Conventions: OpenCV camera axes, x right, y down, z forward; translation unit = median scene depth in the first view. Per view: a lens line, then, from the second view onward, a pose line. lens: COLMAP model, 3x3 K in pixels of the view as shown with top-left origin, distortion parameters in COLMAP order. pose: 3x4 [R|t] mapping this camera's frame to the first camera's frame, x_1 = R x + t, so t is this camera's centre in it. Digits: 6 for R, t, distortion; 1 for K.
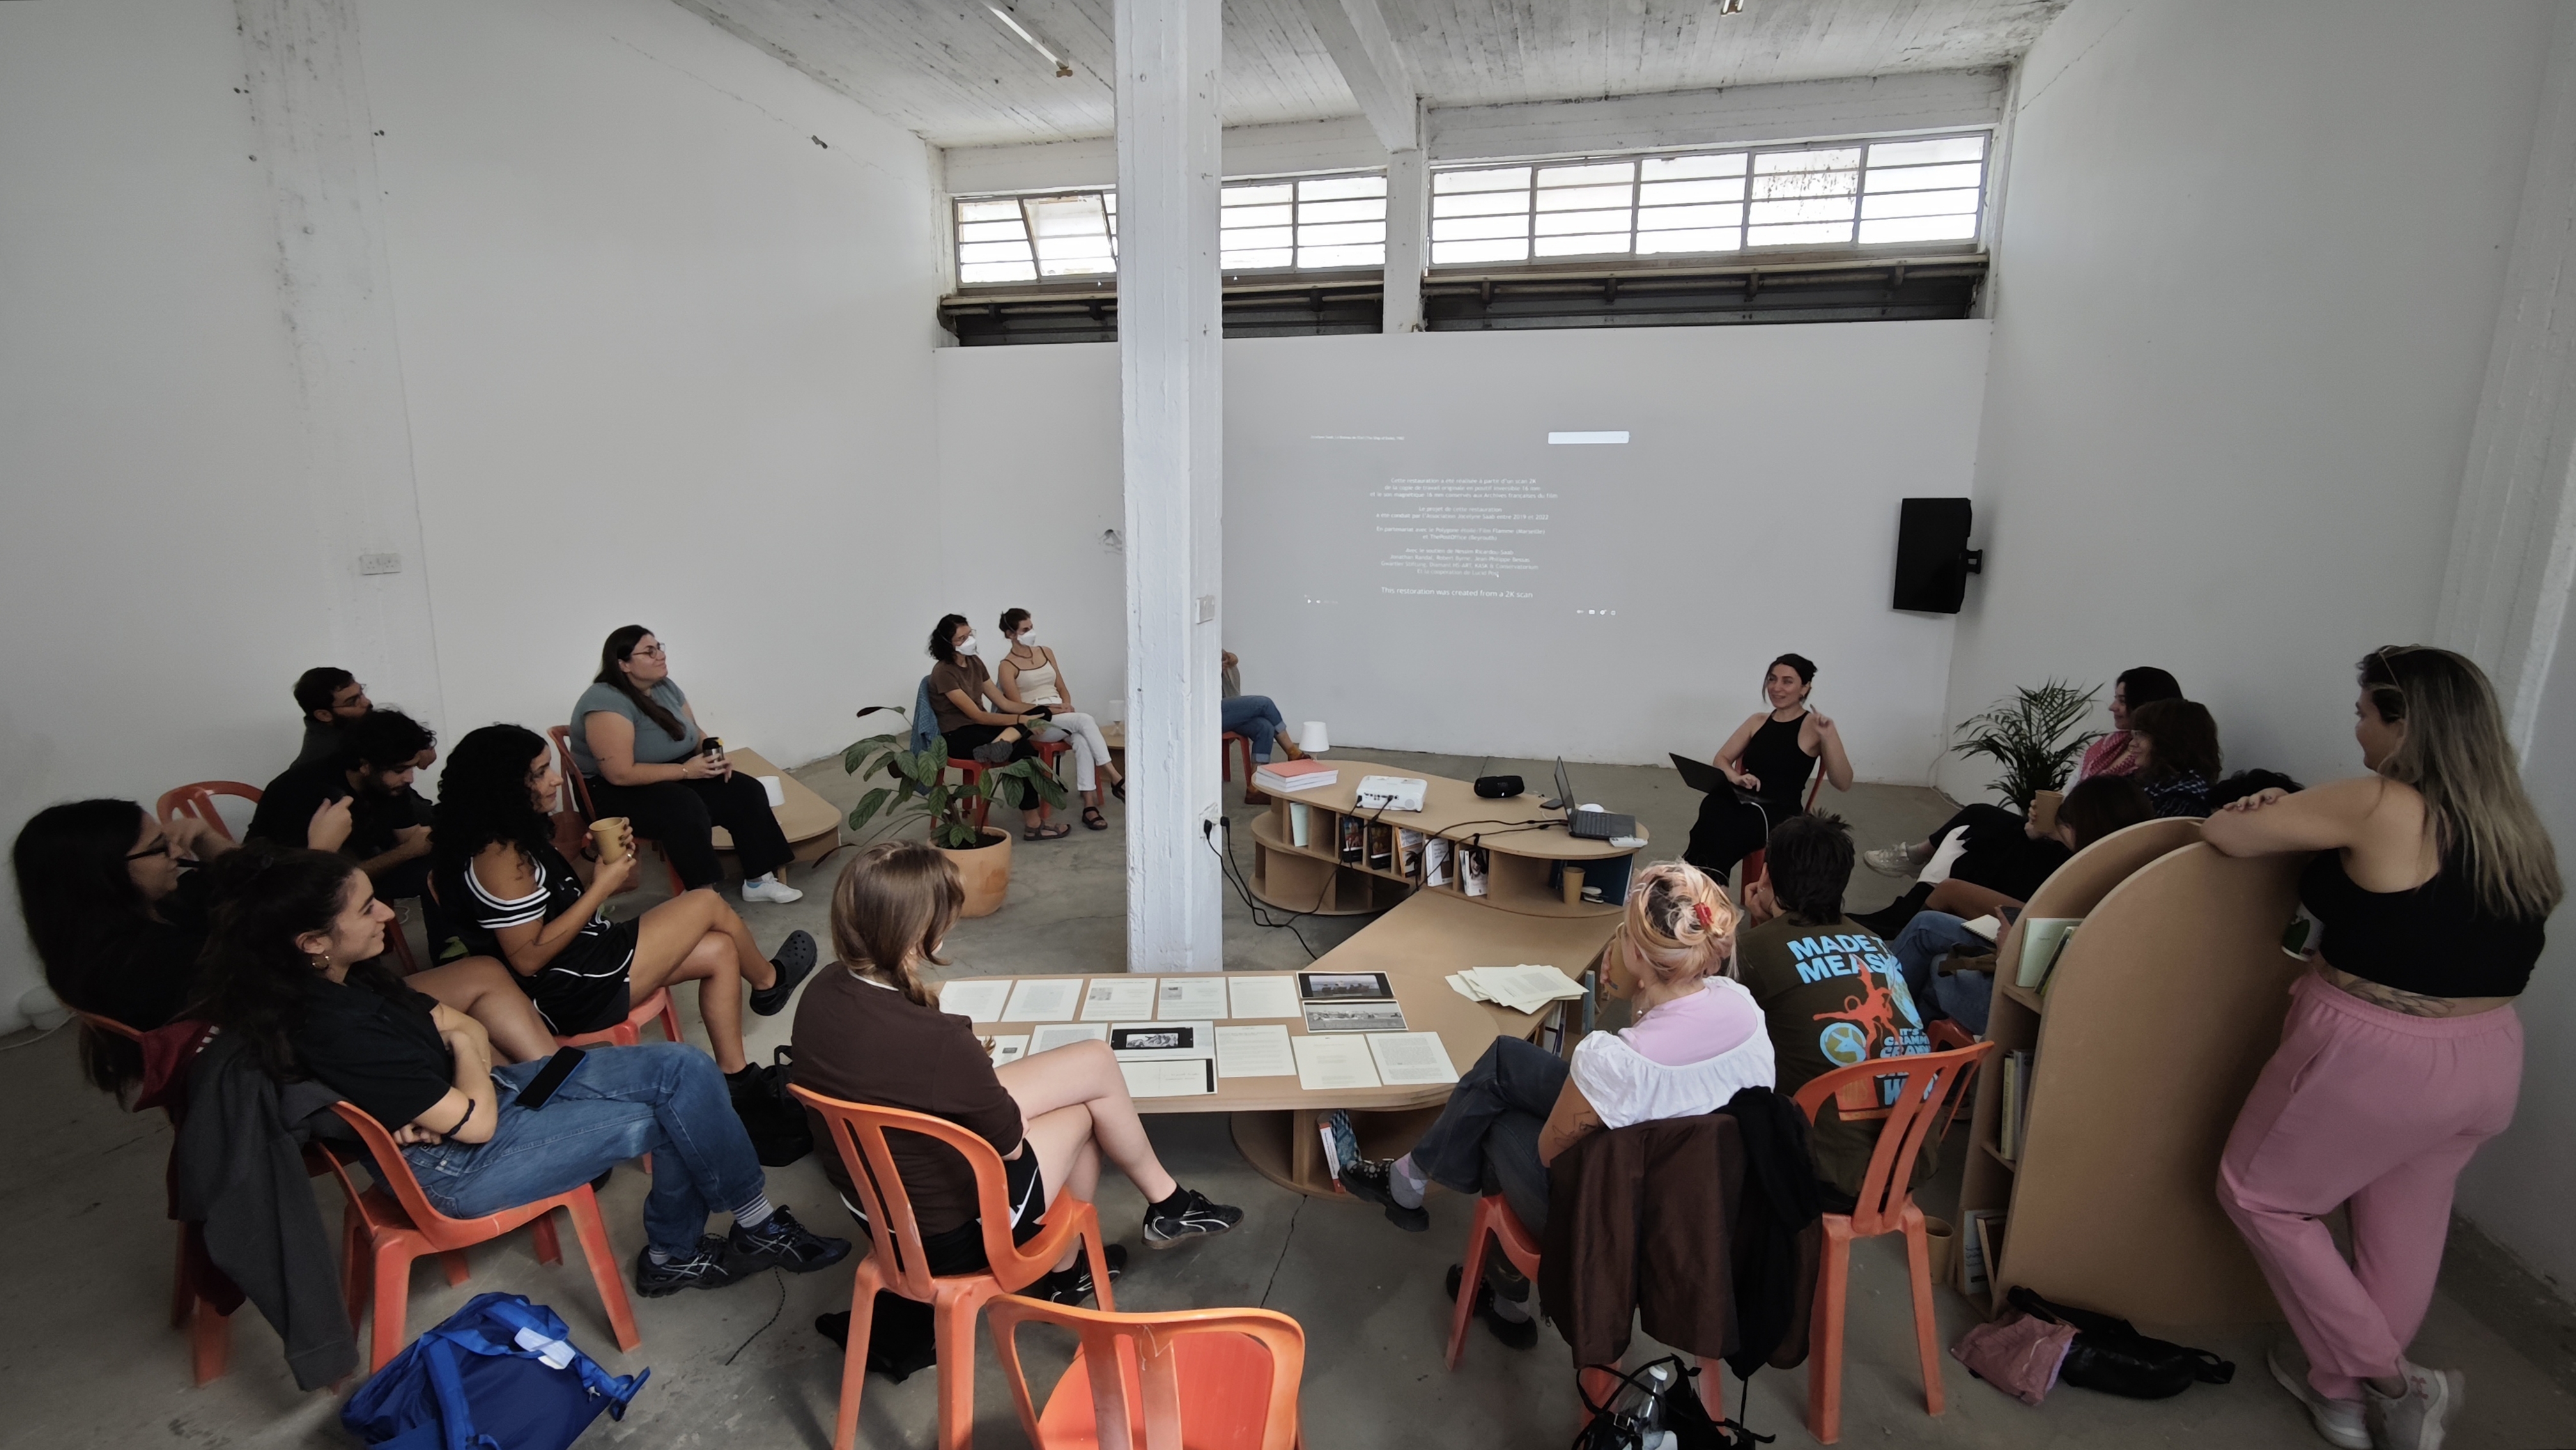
lens RADIAL K [[1141.2, 0, 1288.0], [0, 1141.2, 725.0], [0, 0, 1]] dist [-0.010519, -0.000035]
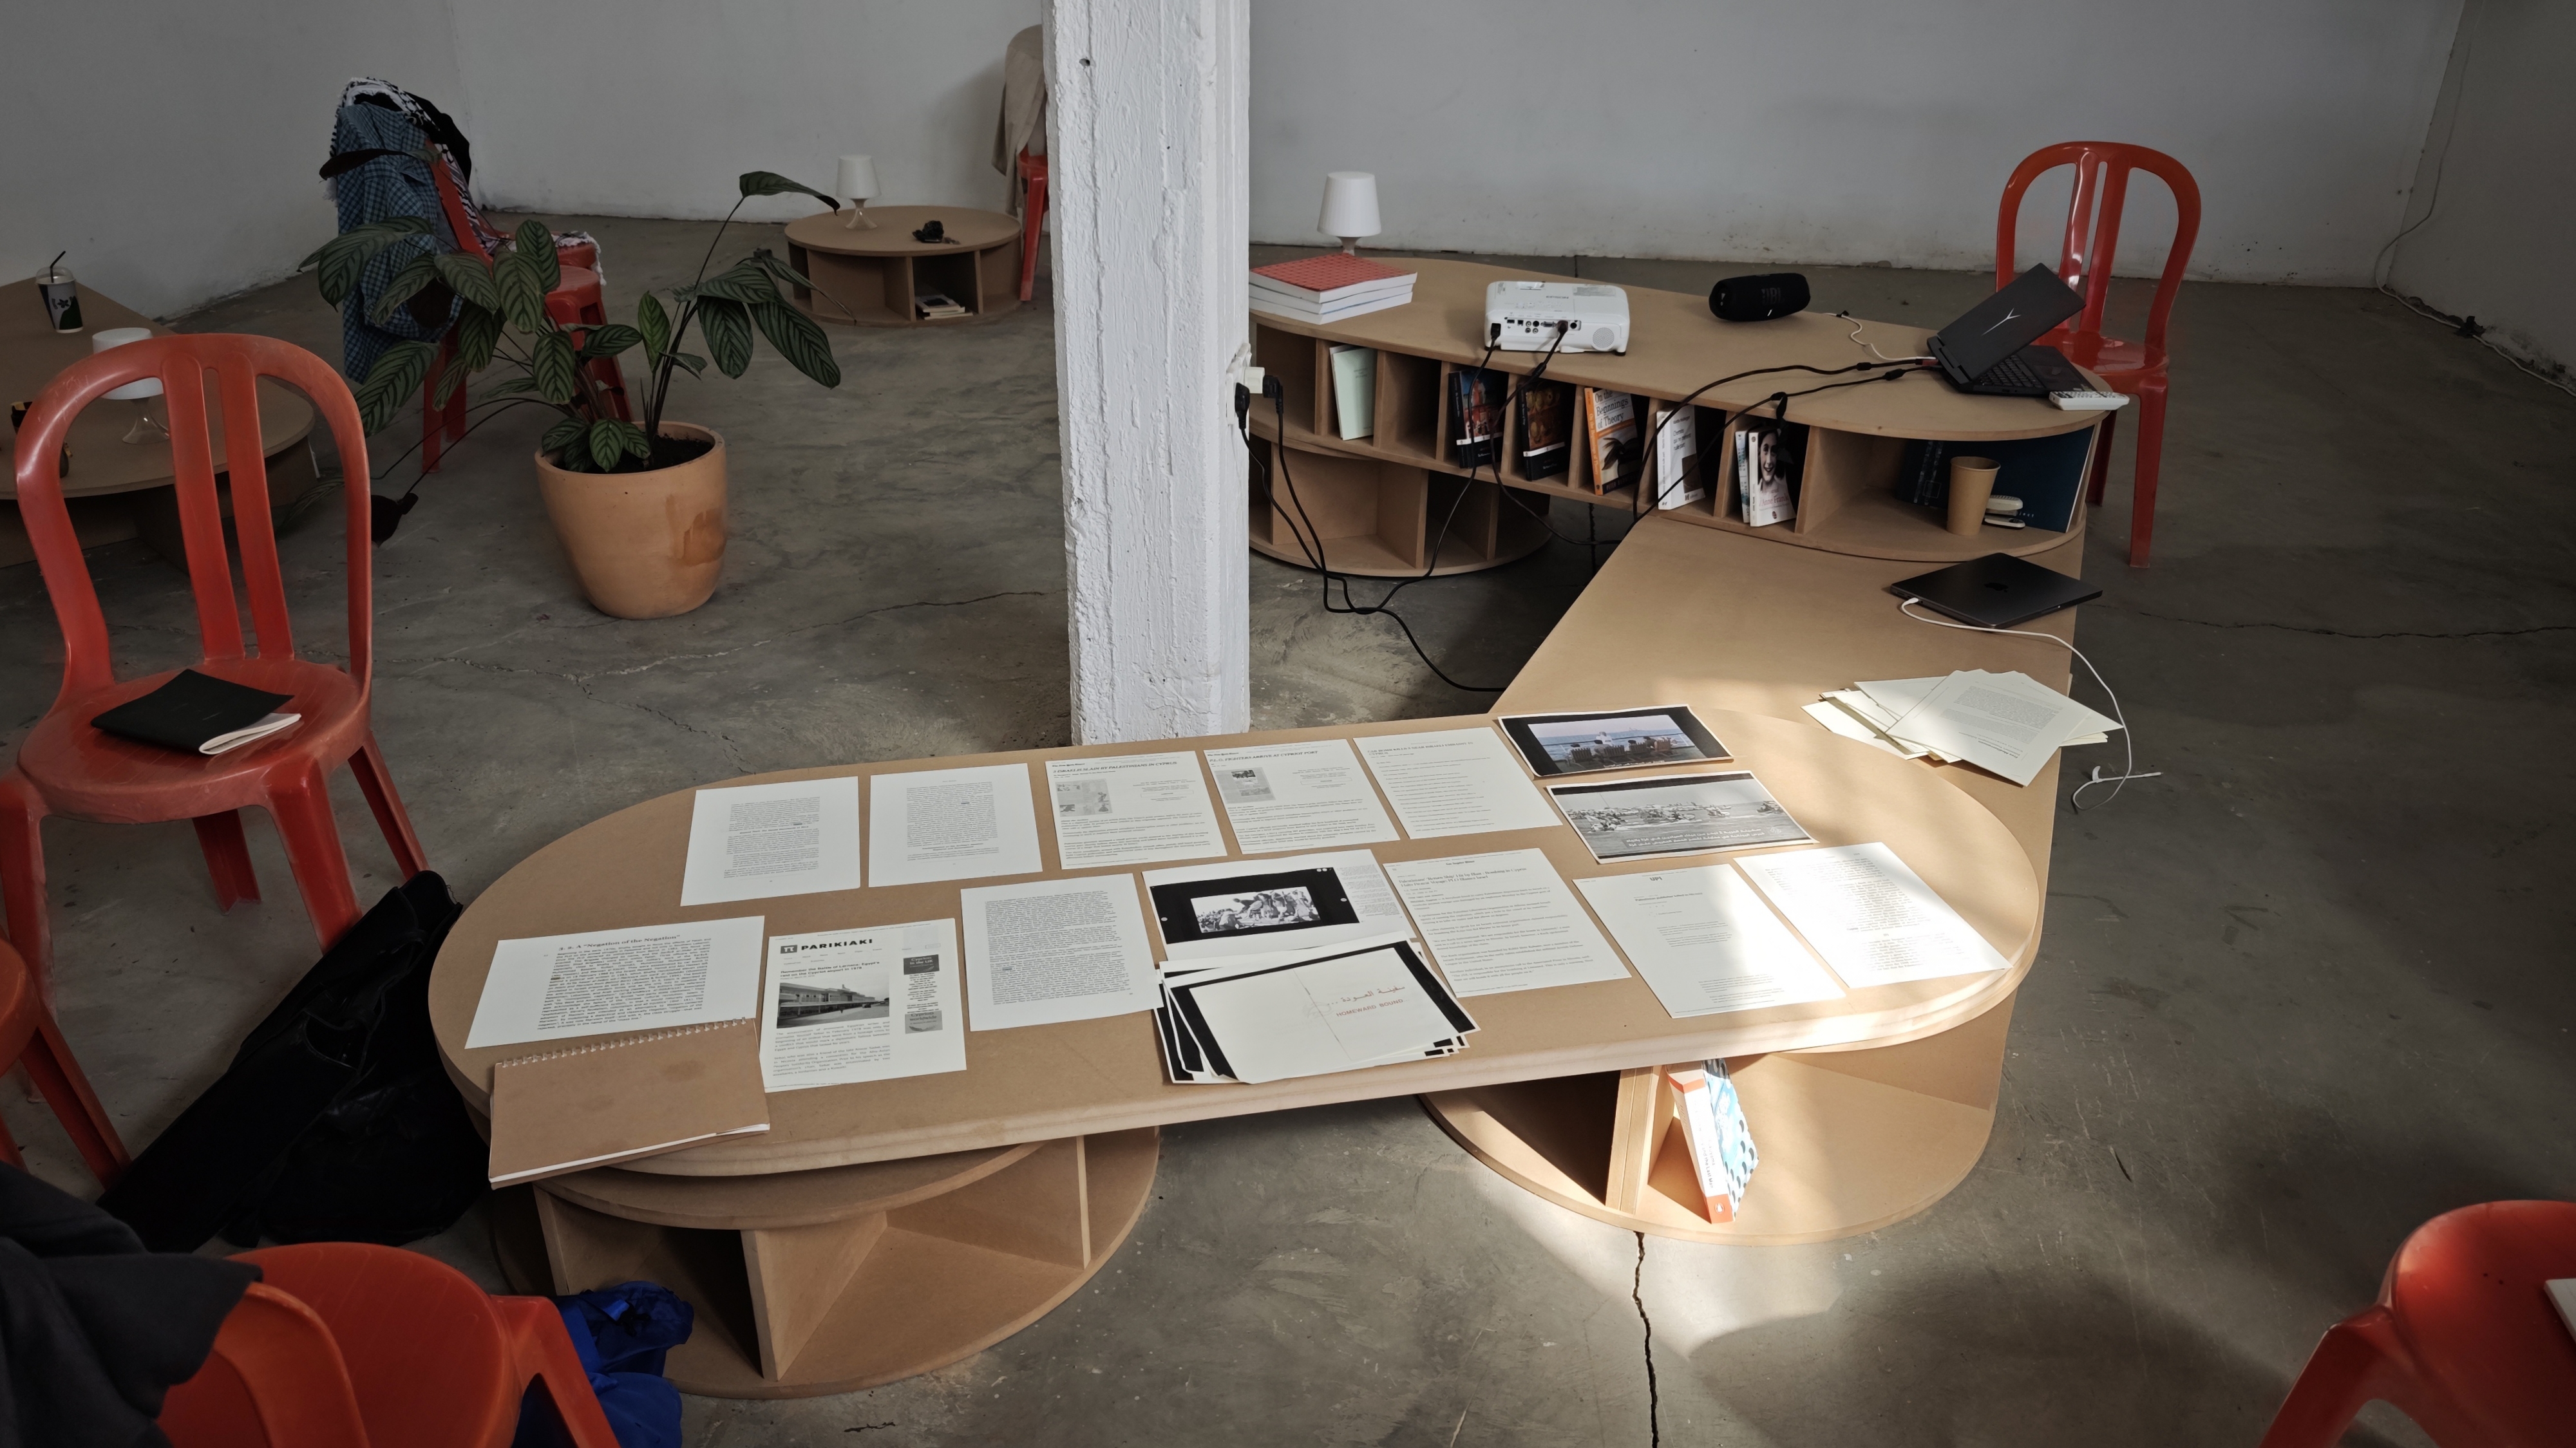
lens RADIAL K [[1764.9, 0, 1288.0], [0, 1764.9, 724.0], [0, 0, 1]] dist [0.001349, -0.004042]
pose [[0.988523, -0.060708, 0.138334, -0.141369], [0.022549, 0.964738, 0.262244, 0.029822], [-0.149377, -0.256115, 0.955035, 0.289866]]
